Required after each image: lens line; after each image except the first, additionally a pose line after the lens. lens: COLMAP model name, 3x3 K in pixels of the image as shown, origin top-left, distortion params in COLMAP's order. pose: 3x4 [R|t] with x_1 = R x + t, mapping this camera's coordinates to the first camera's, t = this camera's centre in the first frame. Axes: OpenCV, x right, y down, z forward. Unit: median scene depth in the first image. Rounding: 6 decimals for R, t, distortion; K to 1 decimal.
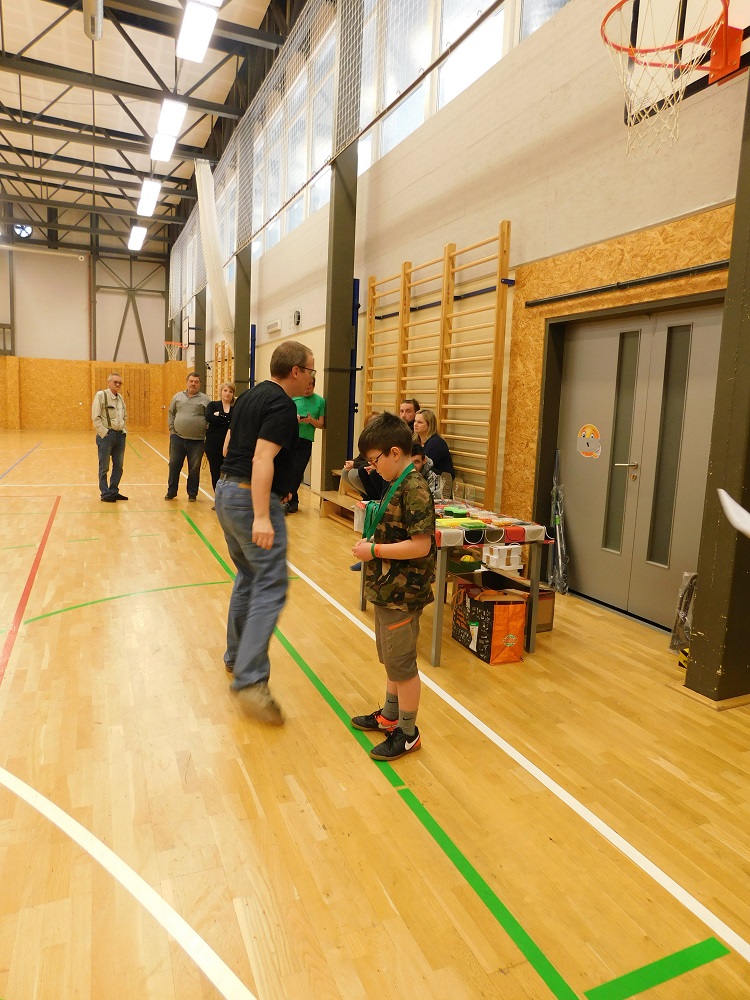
lens RADIAL K [[637.5, 0, 375.0], [0, 637.5, 500.0], [0, 0, 1]] dist [-0.062027, 0.031792]
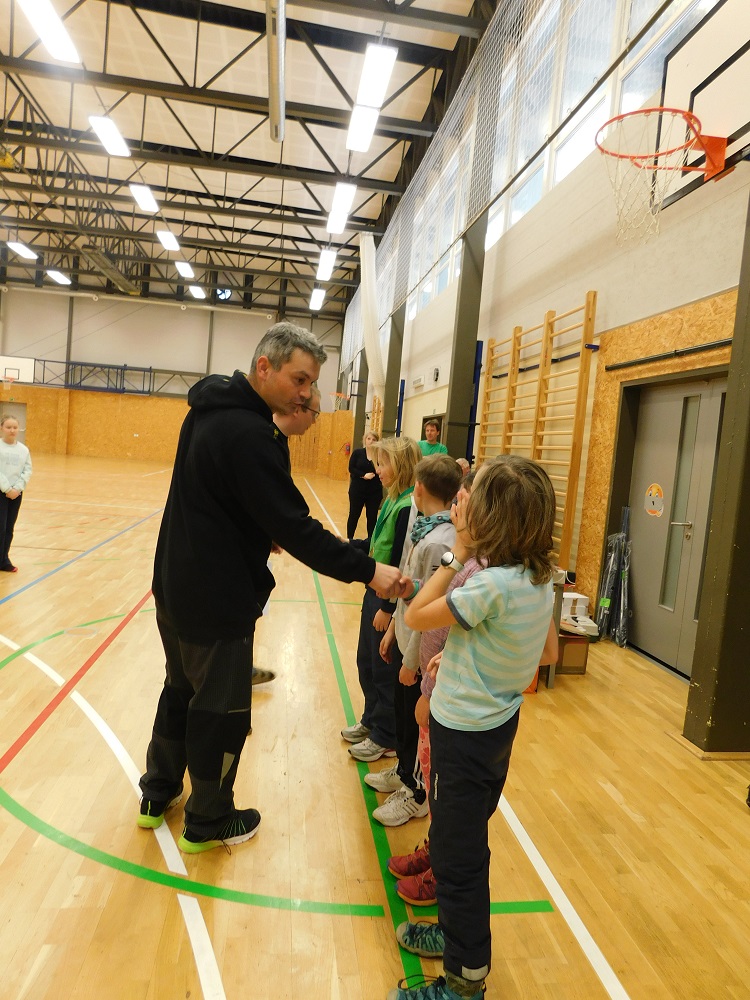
lens RADIAL K [[637.5, 0, 375.0], [0, 637.5, 500.0], [0, 0, 1]] dist [-0.062027, 0.031792]
pose [[0.964452, 0.061595, -0.256980, 0.124205], [-0.082052, 0.994191, -0.069650, 0.012312], [0.251197, 0.088260, 0.963904, -0.079276]]
